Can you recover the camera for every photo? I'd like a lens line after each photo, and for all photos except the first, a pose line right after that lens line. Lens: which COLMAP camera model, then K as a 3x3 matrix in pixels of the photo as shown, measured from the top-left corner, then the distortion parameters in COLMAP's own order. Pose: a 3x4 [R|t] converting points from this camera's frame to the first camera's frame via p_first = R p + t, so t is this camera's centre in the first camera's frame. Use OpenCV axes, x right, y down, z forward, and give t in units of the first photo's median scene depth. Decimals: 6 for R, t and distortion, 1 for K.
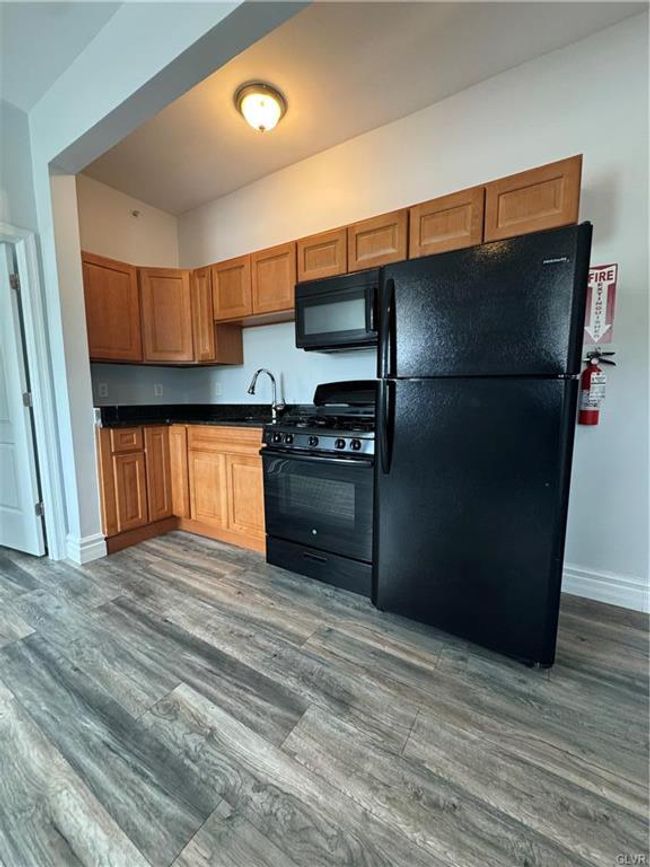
lens RADIAL K [[345.3, 0, 326.7], [0, 345.3, 429.7], [0, 0, 1]] dist [-0.003891, 0.000019]
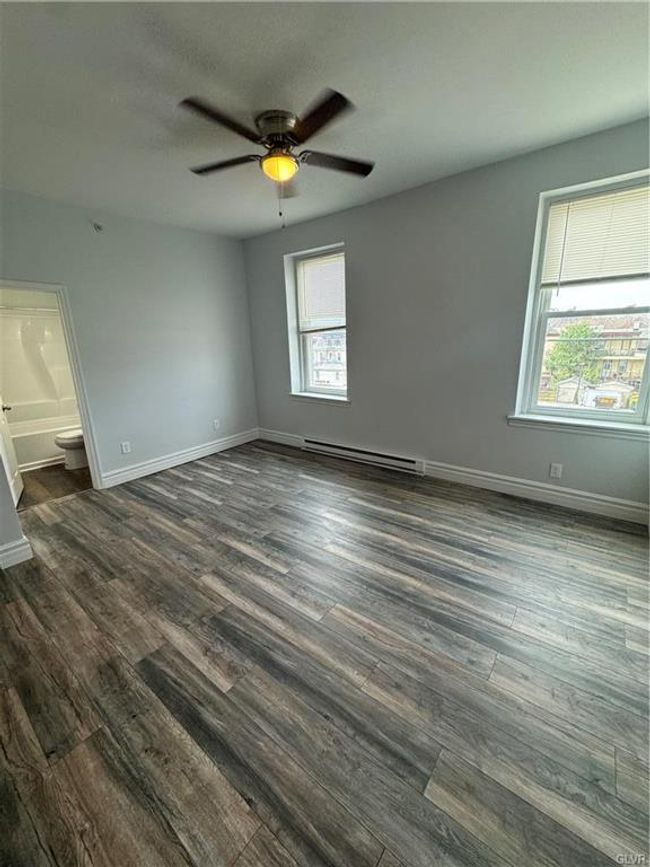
lens RADIAL K [[345.3, 0, 329.1], [0, 345.3, 433.4], [0, 0, 1]] dist [-0.003891, 0.000019]
pose [[-0.994774, 0.002992, 0.102053, -0.837888], [0.038937, 0.935142, 0.352127, -0.438386], [-0.094380, 0.354261, -0.930372, 1.640090]]
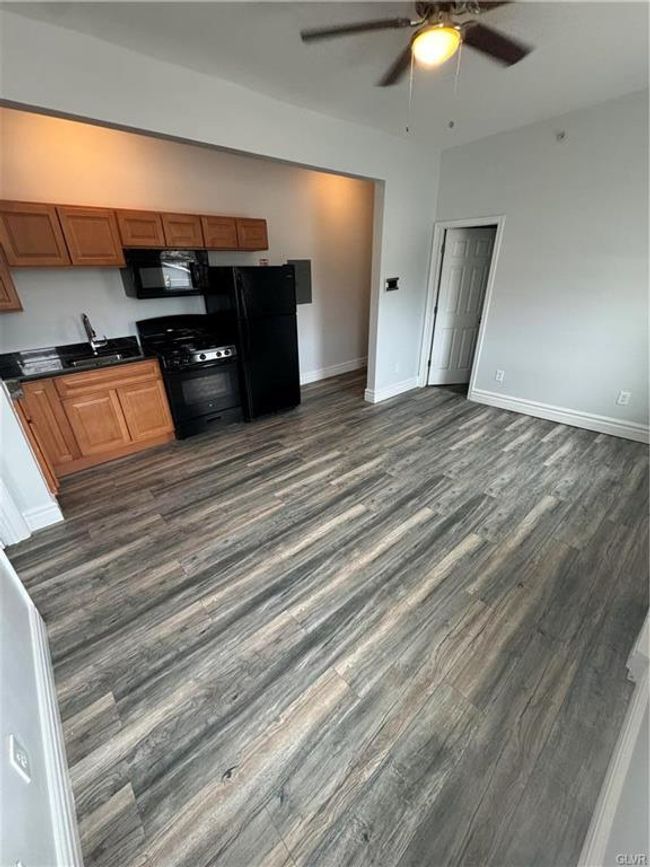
lens RADIAL K [[345.3, 0, 324.5], [0, 345.3, 433.4], [0, 0, 1]] dist [-0.003891, 0.000019]
pose [[0.285809, -0.421251, 0.860733, -2.125182], [0.118889, 0.906848, 0.404342, -0.348149], [-0.950883, -0.013233, 0.309267, -0.243548]]
